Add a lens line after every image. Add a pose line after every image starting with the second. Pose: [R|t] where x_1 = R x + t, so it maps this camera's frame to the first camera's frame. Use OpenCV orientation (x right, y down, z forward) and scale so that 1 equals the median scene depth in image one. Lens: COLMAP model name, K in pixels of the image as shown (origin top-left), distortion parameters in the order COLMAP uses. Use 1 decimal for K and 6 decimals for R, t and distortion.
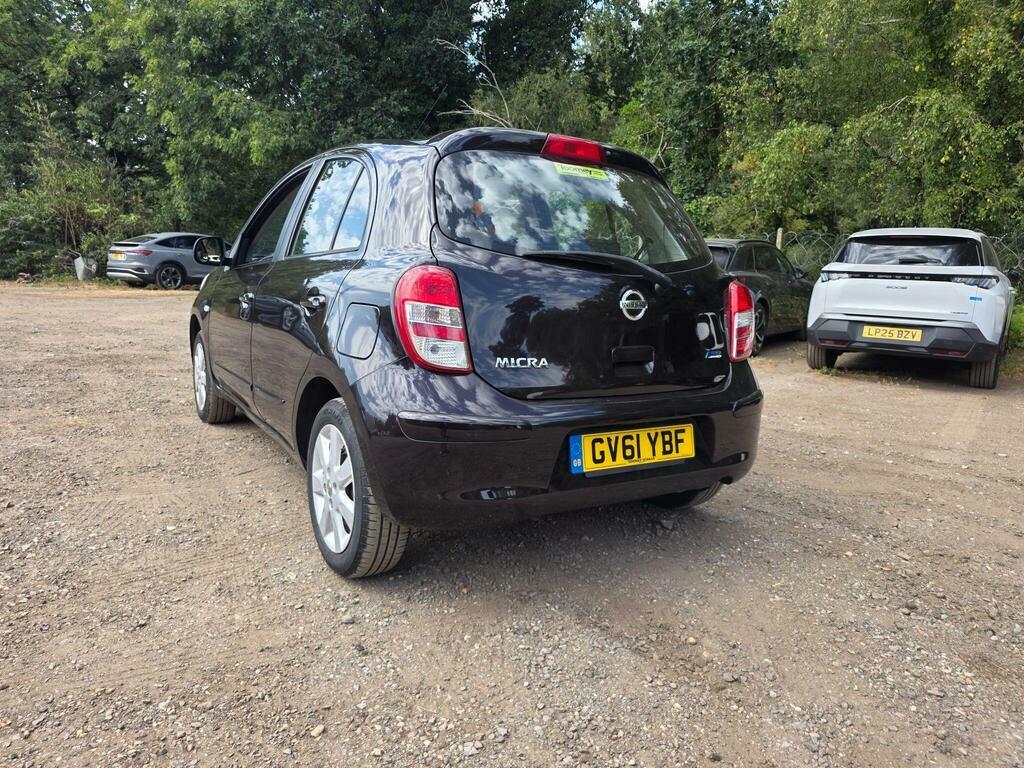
lens RADIAL K [[703.3, 0, 523.0], [0, 703.3, 383.6], [0, 0, 1]] dist [0.037921, -0.036166]
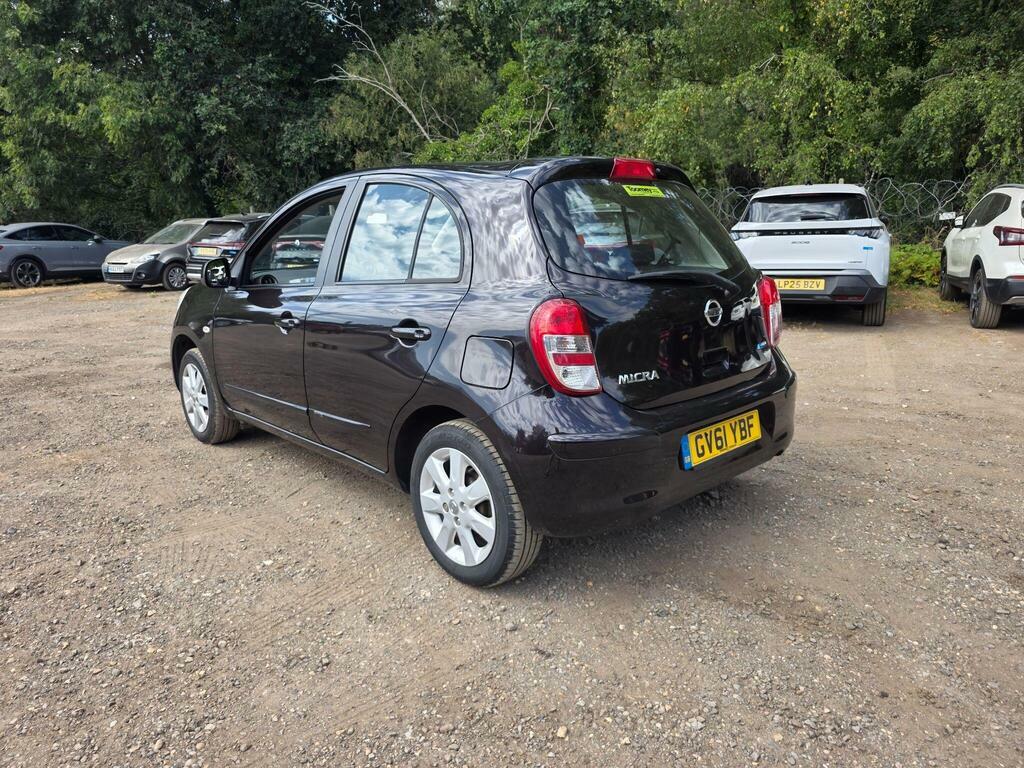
lens RADIAL K [[701.3, 0, 518.4], [0, 701.3, 382.4], [0, 0, 1]] dist [0.038909, -0.038364]
pose [[0.981010, -0.102109, 0.164902, -0.103629], [0.092313, 0.993538, 0.066031, -0.031240], [-0.170579, -0.049554, 0.984097, -0.015349]]
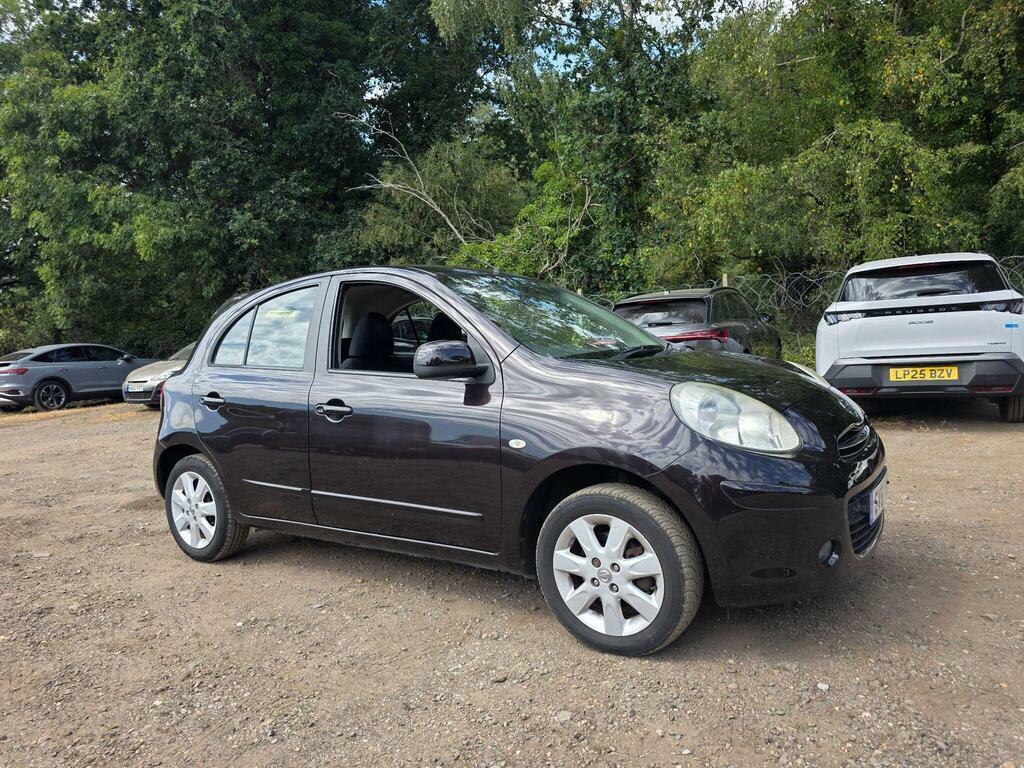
lens RADIAL K [[694.8, 0, 512.8], [0, 694.8, 386.1], [0, 0, 1]] dist [0.044146, -0.040557]
pose [[0.986564, -0.114347, 0.116686, -0.085324], [0.124328, 0.988833, -0.082172, -0.047019], [-0.105987, 0.095576, 0.989764, 0.188514]]
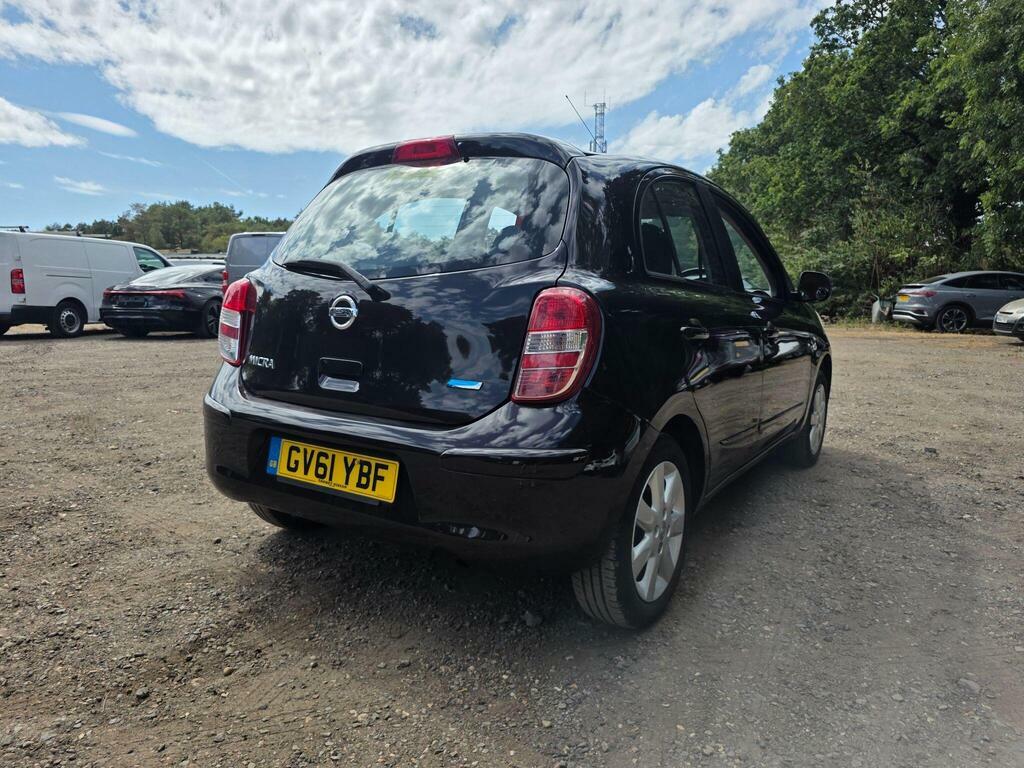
lens RADIAL K [[723.8, 0, 525.8], [0, 723.8, 383.3], [0, 0, 1]] dist [0.047901, -0.042972]
pose [[0.413017, 0.085589, -0.906693, 0.338231], [-0.147968, 0.988652, 0.025923, -0.024390], [0.898623, 0.123455, 0.420994, 0.249787]]
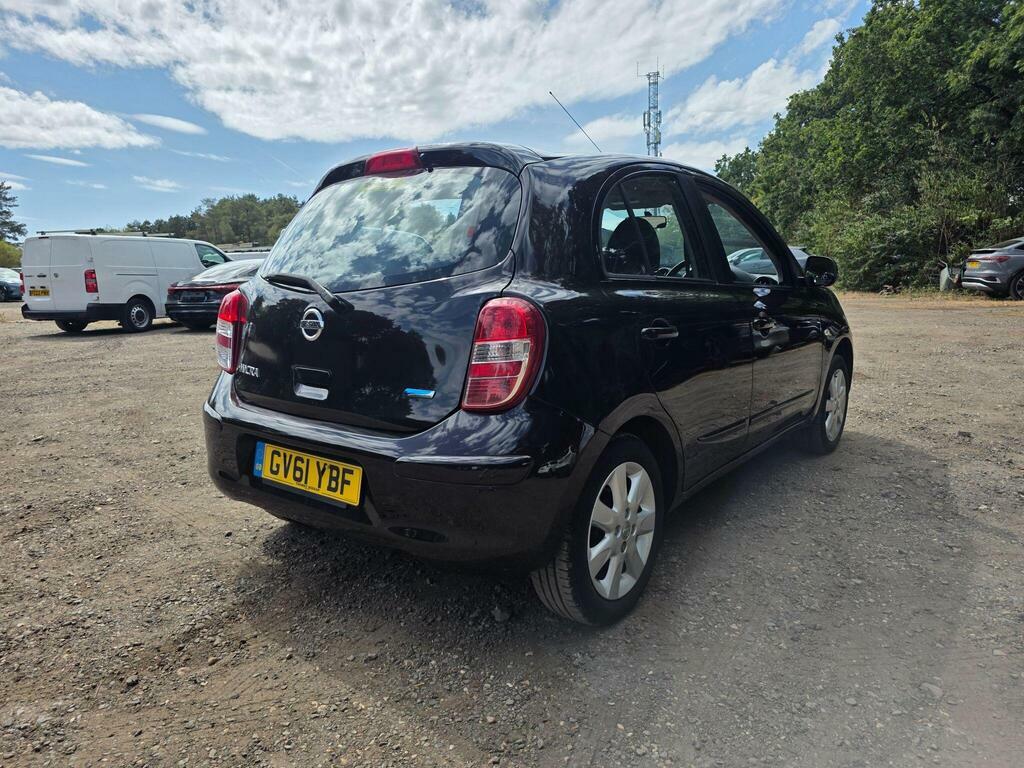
lens RADIAL K [[718.6, 0, 510.6], [0, 718.6, 384.9], [0, 0, 1]] dist [0.052517, -0.046993]
pose [[0.319154, 0.108378, -0.941485, 0.357145], [-0.121836, 0.989888, 0.072648, -0.040883], [0.939839, 0.091521, 0.329131, 0.283172]]
